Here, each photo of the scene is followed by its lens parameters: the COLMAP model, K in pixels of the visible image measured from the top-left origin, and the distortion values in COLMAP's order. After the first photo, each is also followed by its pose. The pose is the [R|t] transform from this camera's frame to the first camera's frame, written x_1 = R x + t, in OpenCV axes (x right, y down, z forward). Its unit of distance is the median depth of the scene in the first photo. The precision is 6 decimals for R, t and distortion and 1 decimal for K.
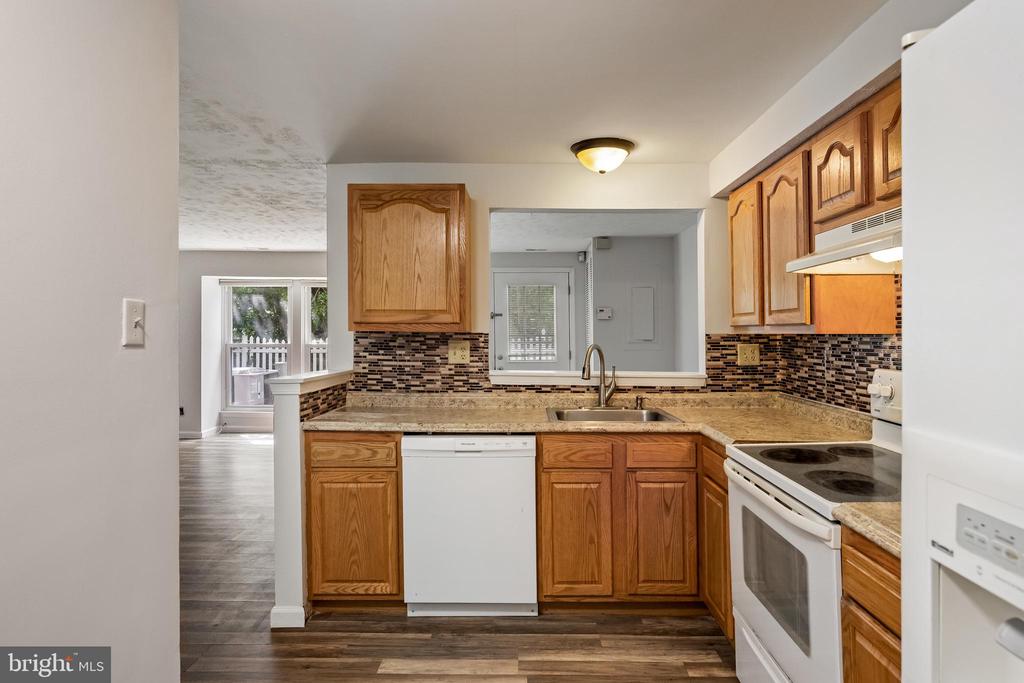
lens RADIAL K [[560.1, 0, 525.9], [0, 560.1, 326.4], [0, 0, 1]] dist [-0.014930, 0.000625]
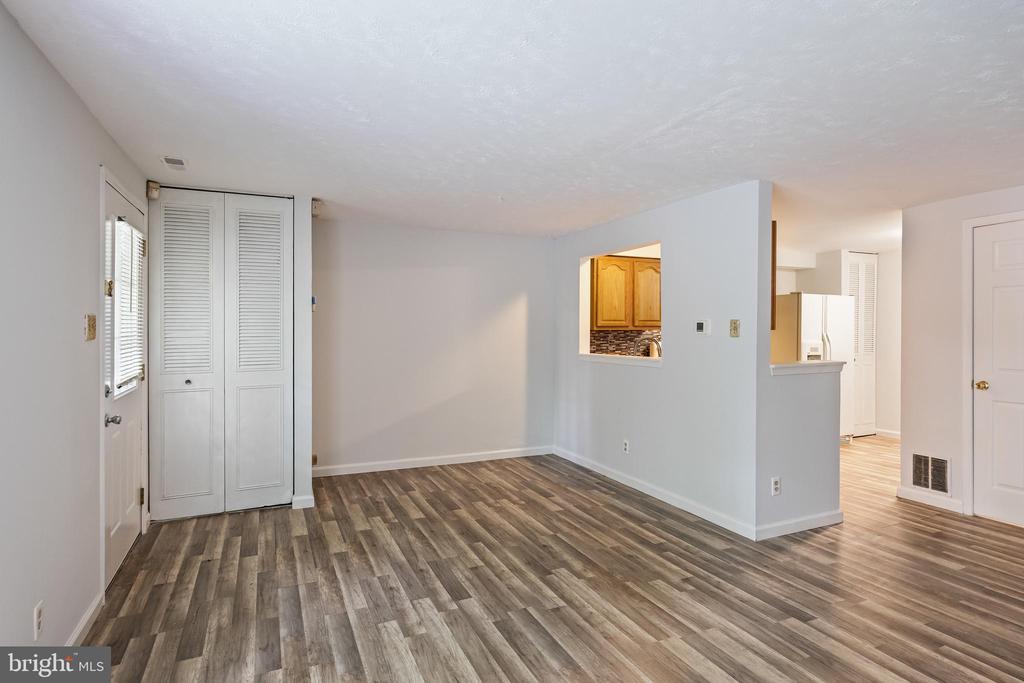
lens RADIAL K [[523.4, 0, 519.3], [0, 523.4, 323.9], [0, 0, 1]] dist [-0.017106, 0.003424]
pose [[-0.415363, 0.007876, 0.909622, -1.269540], [-0.011069, 0.999845, -0.013712, 0.023113], [-0.909588, -0.015764, -0.415212, 2.239543]]
